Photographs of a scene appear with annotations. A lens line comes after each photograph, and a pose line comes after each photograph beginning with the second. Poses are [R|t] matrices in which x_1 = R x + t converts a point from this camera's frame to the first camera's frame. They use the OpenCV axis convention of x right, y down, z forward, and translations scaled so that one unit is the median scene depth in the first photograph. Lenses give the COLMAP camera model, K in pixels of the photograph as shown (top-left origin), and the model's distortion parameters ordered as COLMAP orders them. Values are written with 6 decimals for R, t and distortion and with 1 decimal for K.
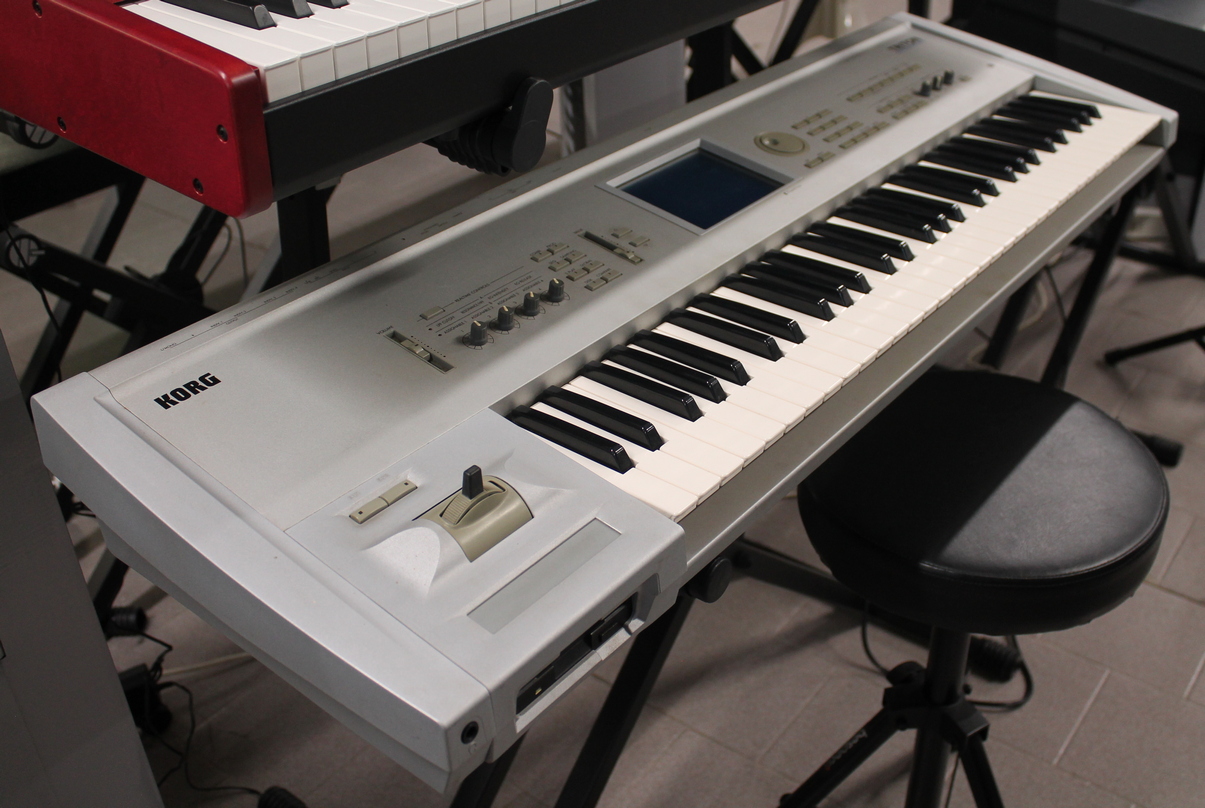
lens RADIAL K [[1194.1, 0, 602.5], [0, 1194.1, 404.0], [0, 0, 1]] dist [-0.104120, 0.006598]
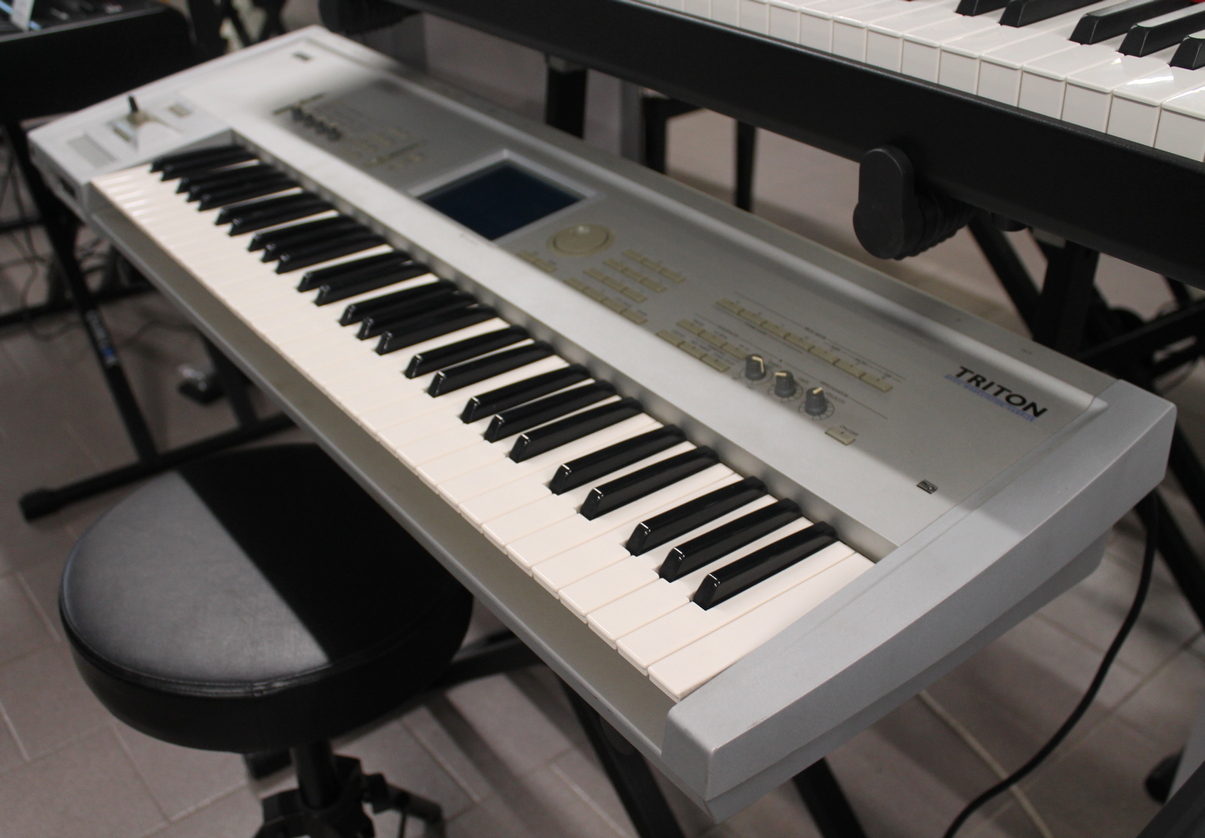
lens RADIAL K [[1265.2, 0, 602.5], [0, 1265.2, 419.0], [0, 0, 1]] dist [-0.102206, -0.010714]
pose [[-0.240513, 0.500977, -0.831370, 1.252580], [-0.529200, 0.650338, 0.544985, -0.837276], [0.813696, 0.571037, 0.108702, 1.350237]]
